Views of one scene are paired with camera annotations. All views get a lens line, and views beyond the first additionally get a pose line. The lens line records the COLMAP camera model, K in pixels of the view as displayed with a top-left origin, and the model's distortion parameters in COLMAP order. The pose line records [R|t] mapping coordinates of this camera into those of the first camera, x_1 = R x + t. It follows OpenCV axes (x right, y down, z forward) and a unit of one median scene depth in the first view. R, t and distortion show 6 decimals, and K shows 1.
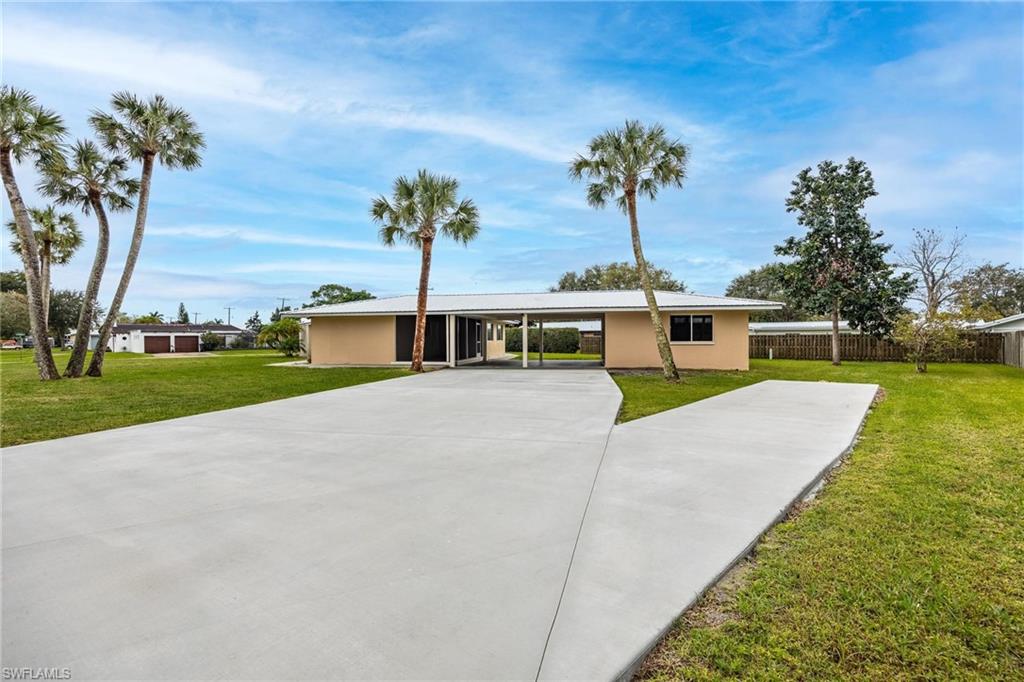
lens RADIAL K [[446.8, 0, 512.0], [0, 446.8, 341.0], [0, 0, 1]] dist [-0.001471, -0.000180]
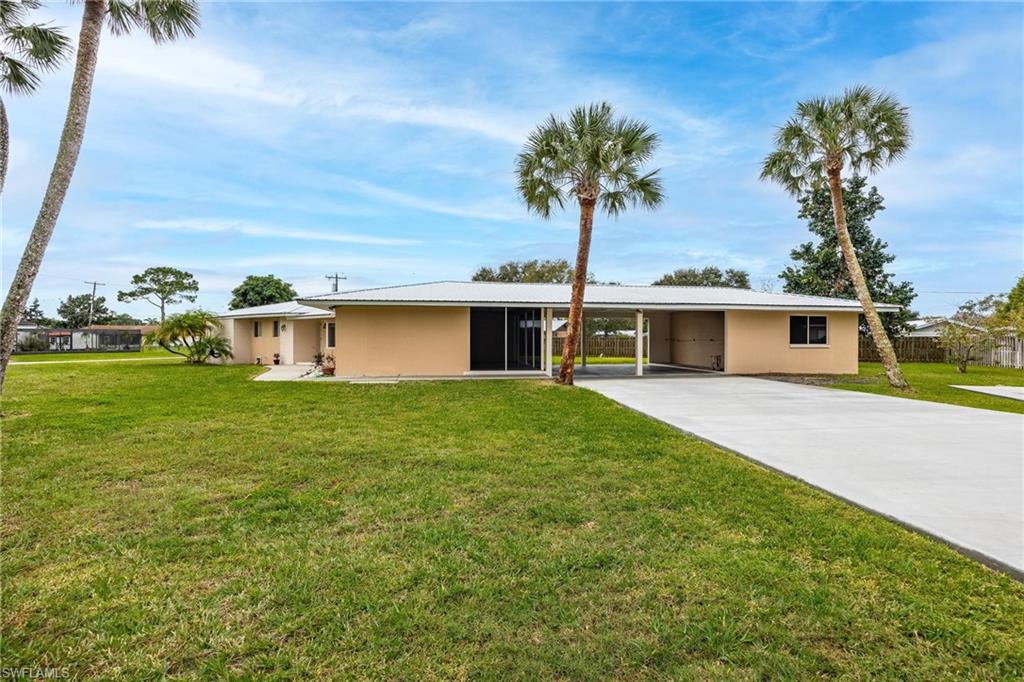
lens RADIAL K [[454.1, 0, 508.9], [0, 454.1, 345.5], [0, 0, 1]] dist [-0.007117, 0.000190]
pose [[0.943083, -0.000130, 0.332557, -0.331350], [-0.003052, 0.999954, 0.009046, -0.002000], [-0.332543, -0.009546, 0.943040, 0.211049]]
